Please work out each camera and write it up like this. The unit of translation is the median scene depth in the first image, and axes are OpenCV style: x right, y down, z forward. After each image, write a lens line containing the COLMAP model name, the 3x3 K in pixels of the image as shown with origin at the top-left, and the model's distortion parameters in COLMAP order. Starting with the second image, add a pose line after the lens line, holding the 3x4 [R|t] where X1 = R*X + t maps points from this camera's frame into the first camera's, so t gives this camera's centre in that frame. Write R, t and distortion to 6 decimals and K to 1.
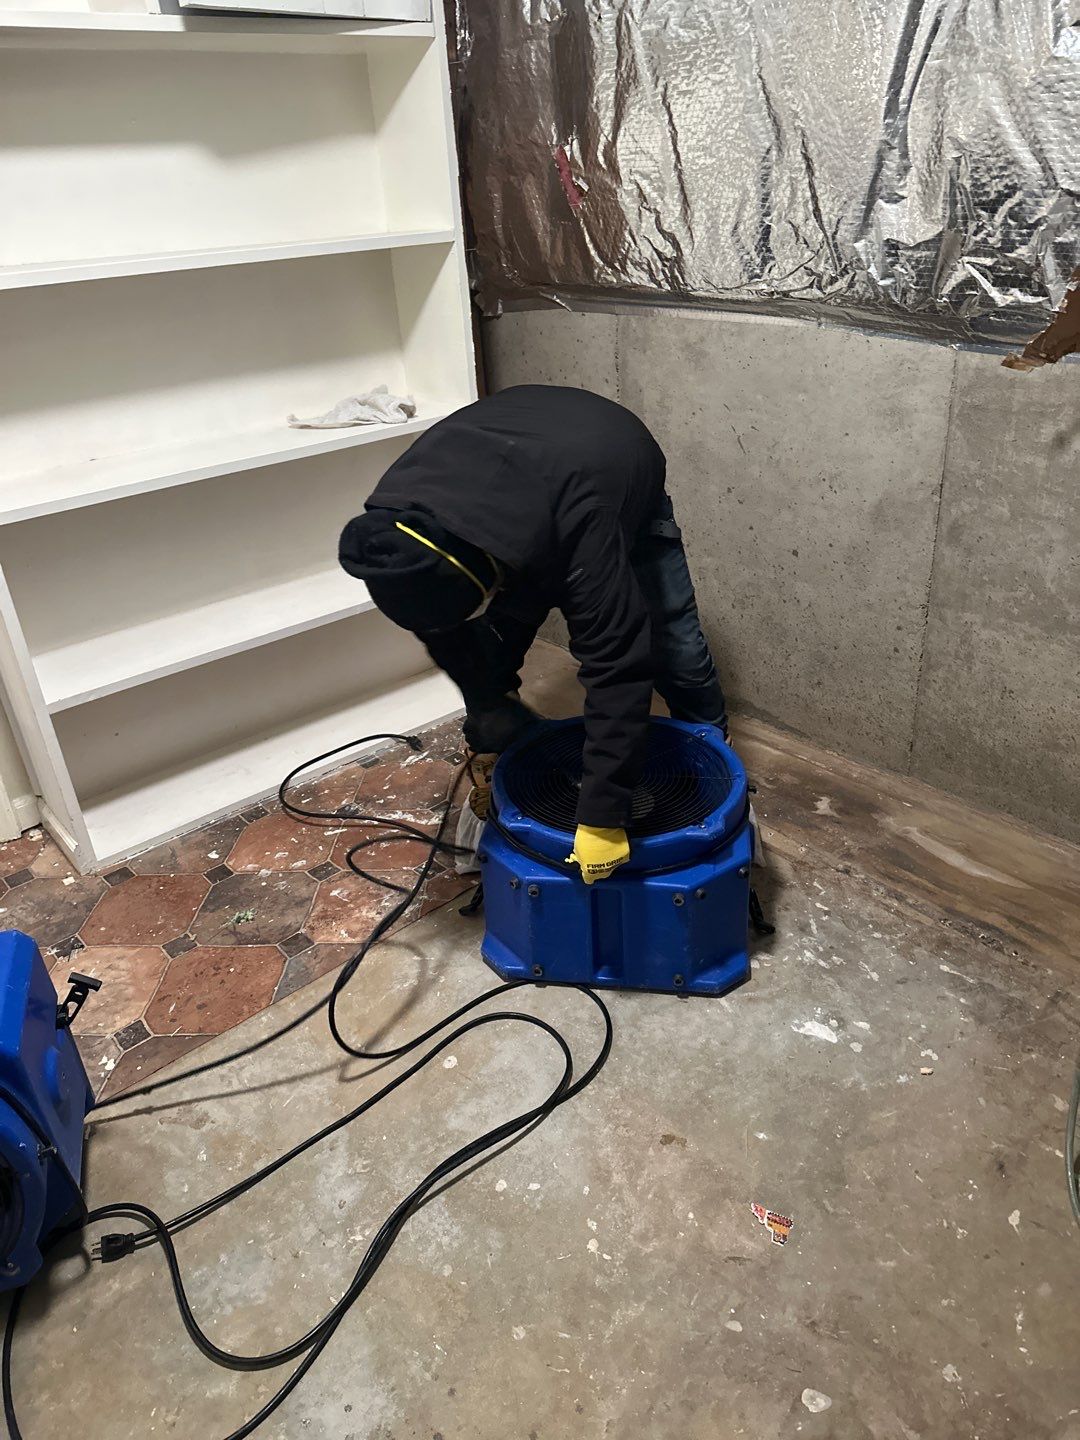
lens RADIAL K [[1021.4, 0, 543.0], [0, 1021.4, 702.0], [0, 0, 1]] dist [-0.002530, -0.005412]
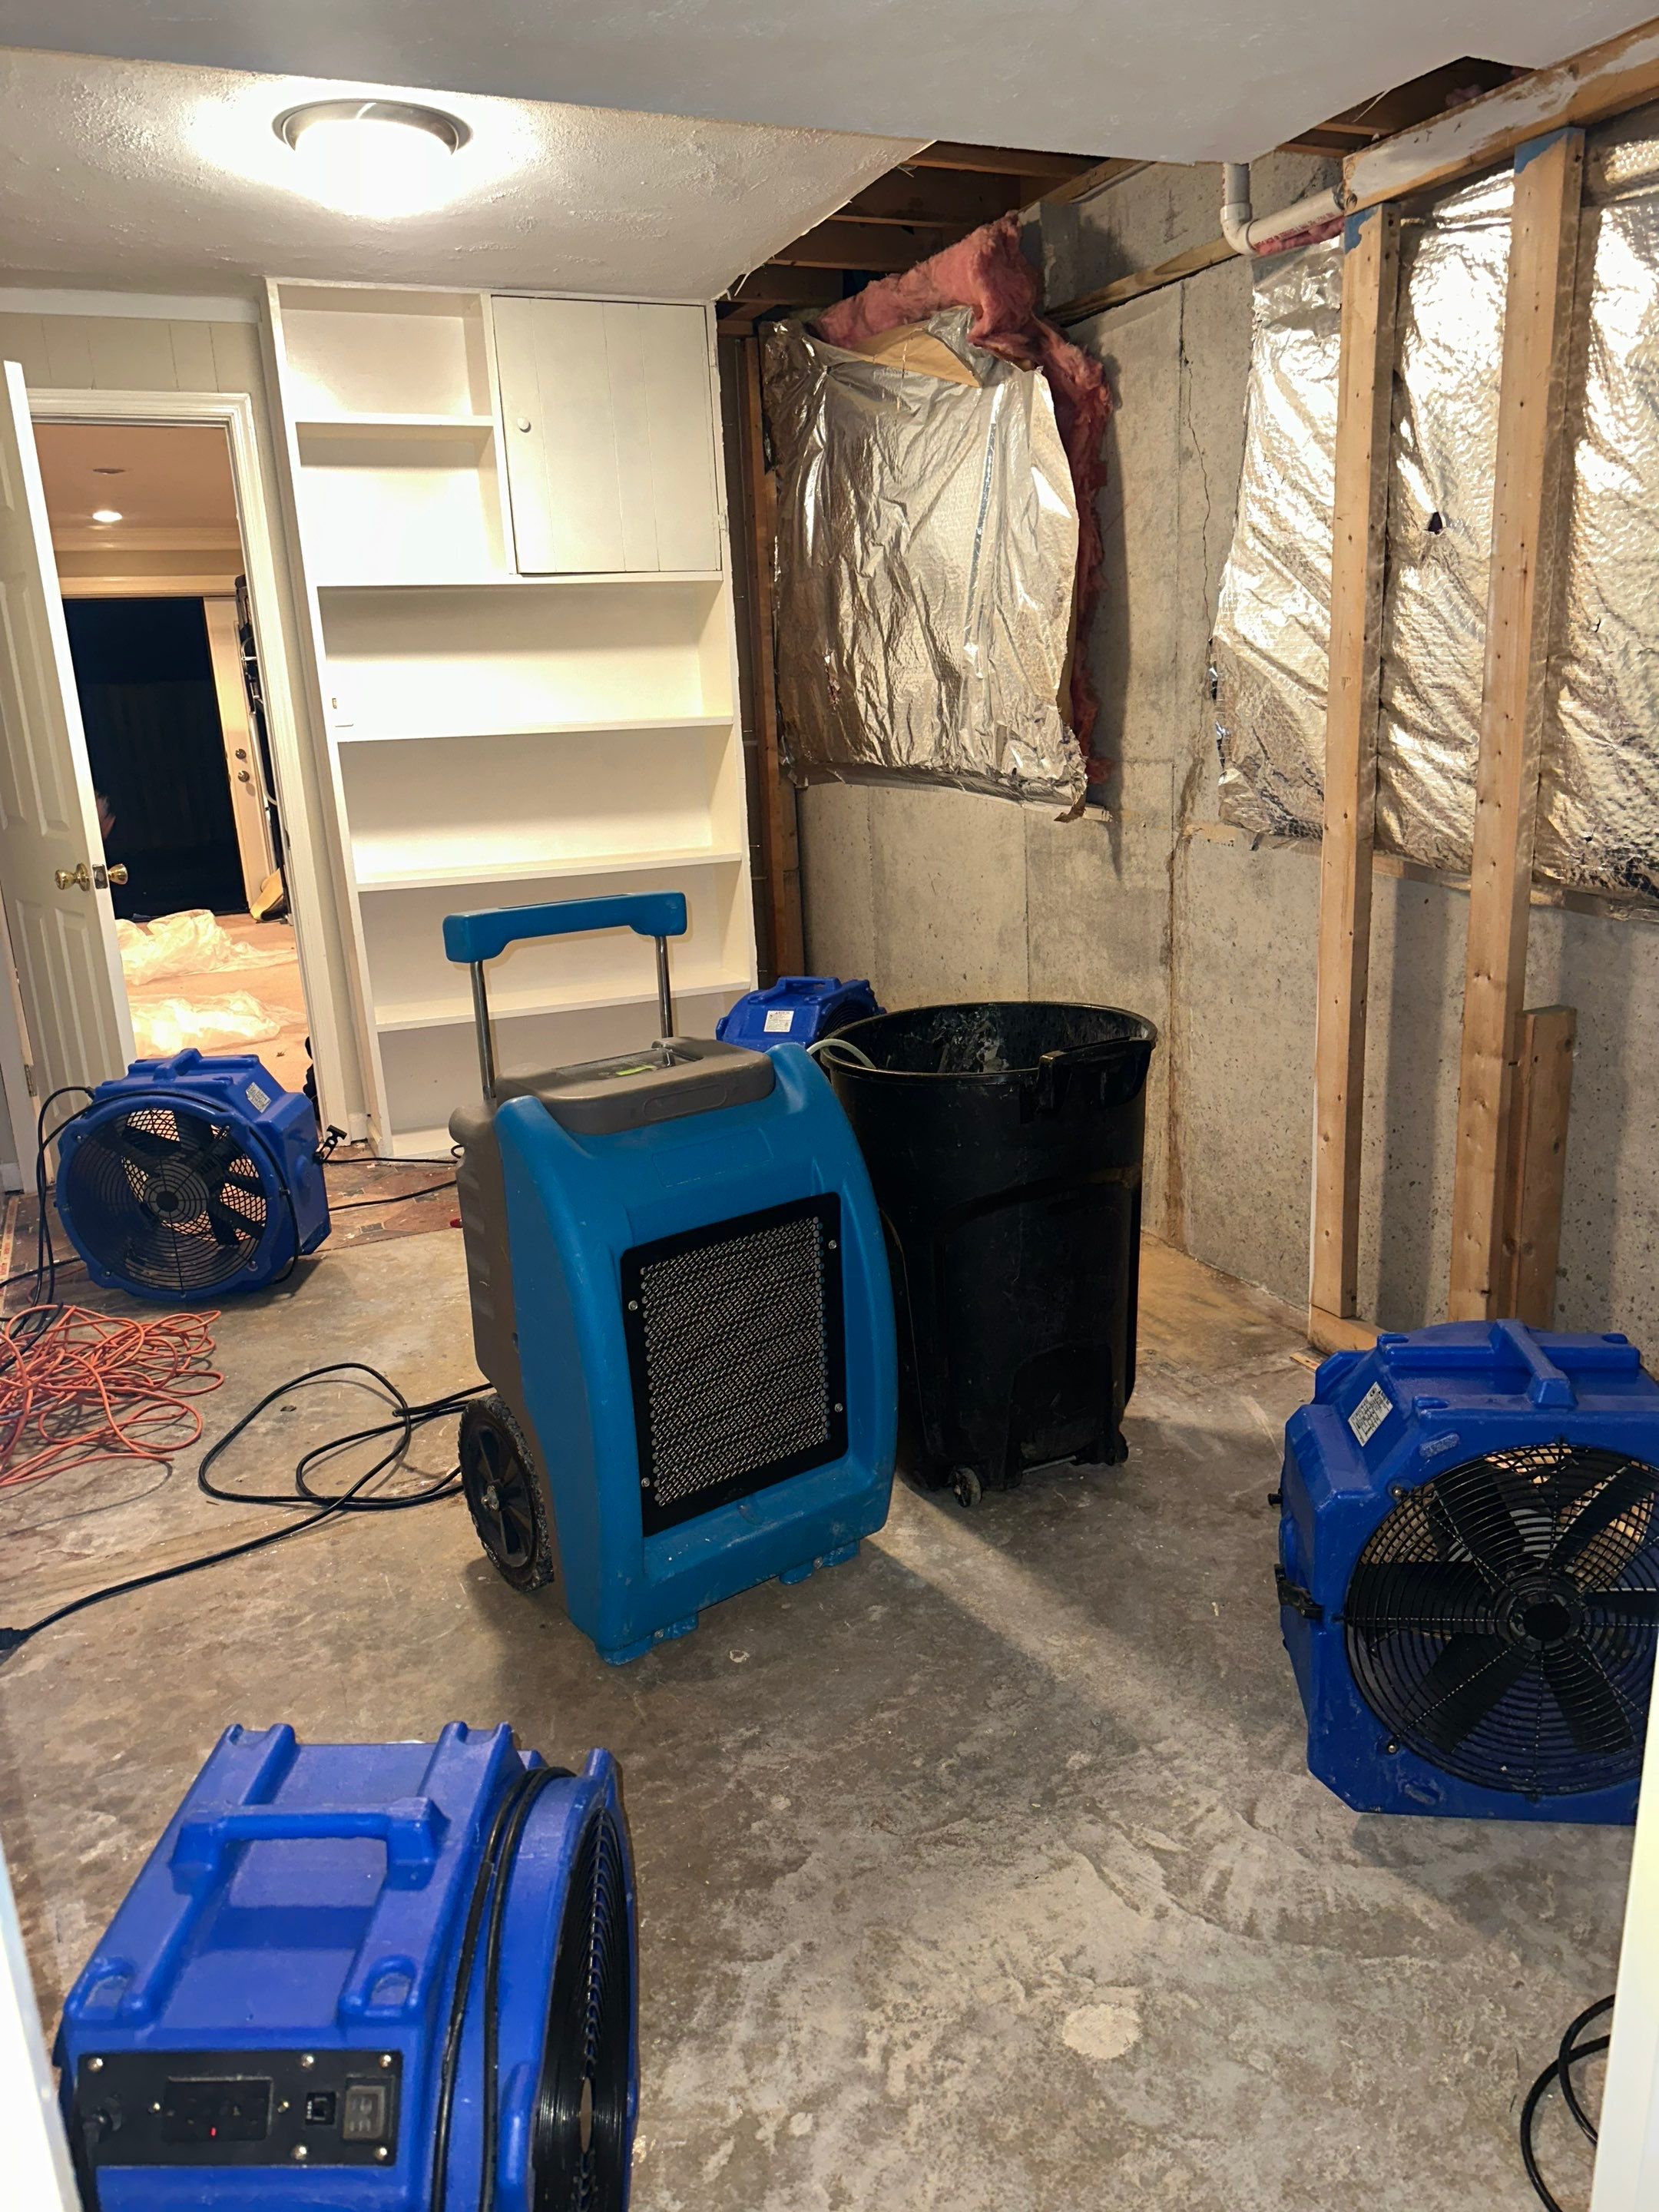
lens RADIAL K [[1571.3, 0, 838.0], [0, 1571.3, 1125.6], [0, 0, 1]] dist [0.031374, -0.032023]
pose [[0.954036, 0.093988, -0.284574, 0.776478], [-0.144671, 0.976019, -0.162657, 0.412249], [0.262461, 0.196350, 0.944754, -0.882252]]
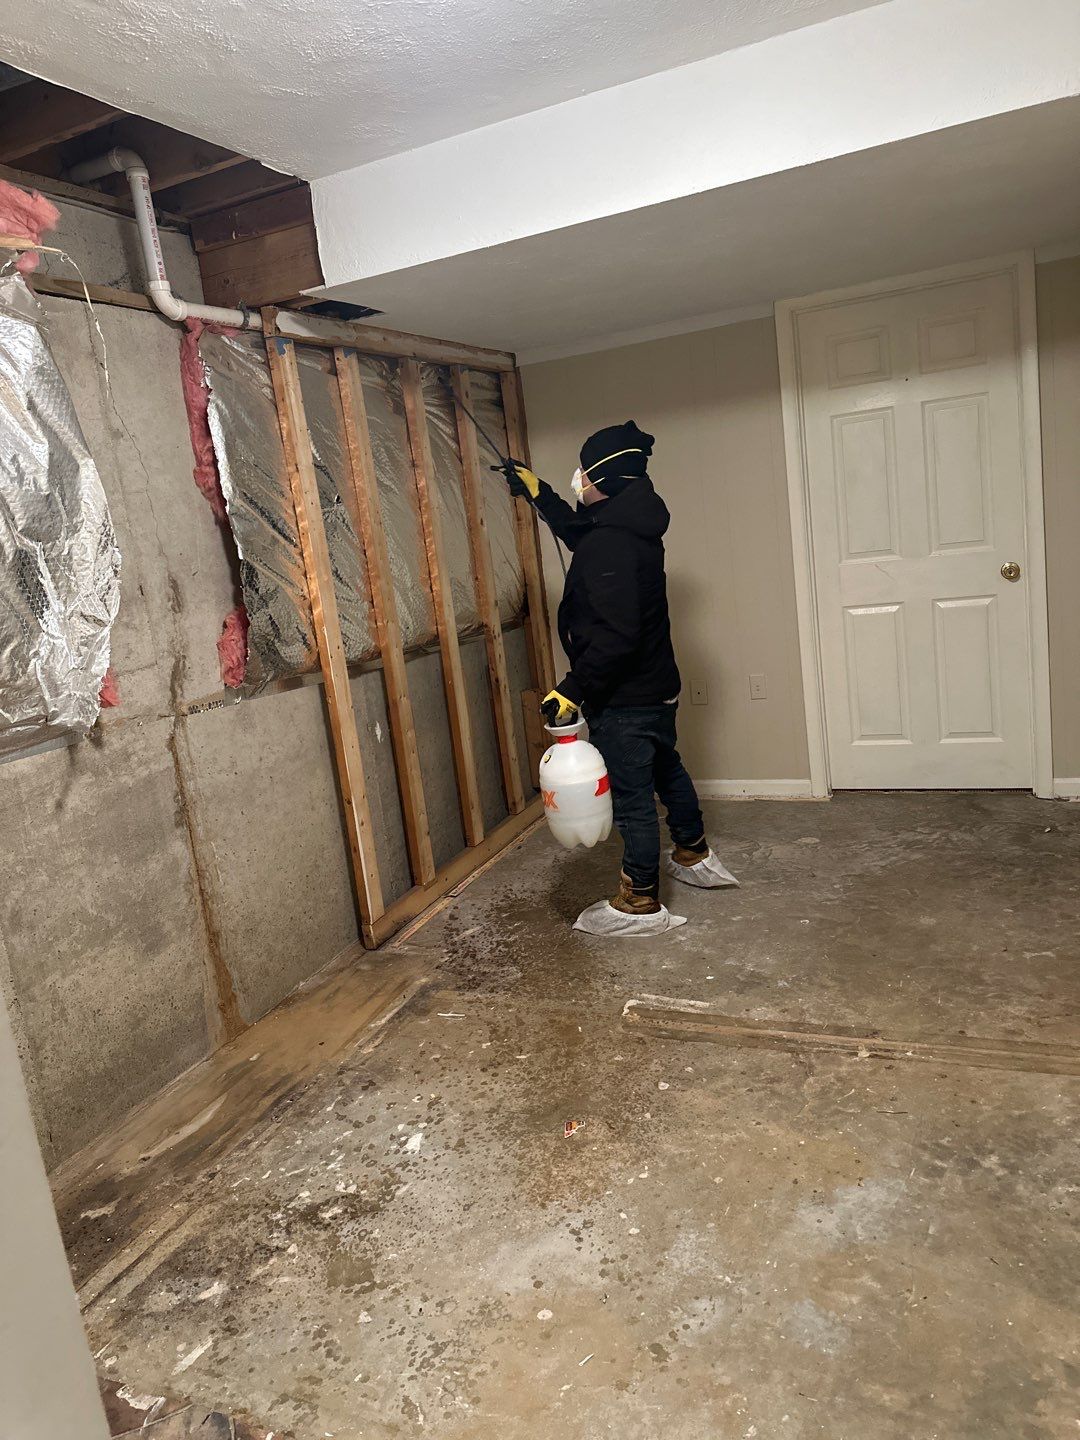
lens RADIAL K [[1020.0, 0, 533.9], [0, 1020.0, 719.6], [0, 0, 1]] dist [0.121143, -0.179625]
pose [[-0.412837, -0.068383, 0.908234, -0.872045], [0.546562, 0.779077, 0.307097, -0.389510], [-0.728585, 0.623187, -0.284257, 0.806518]]
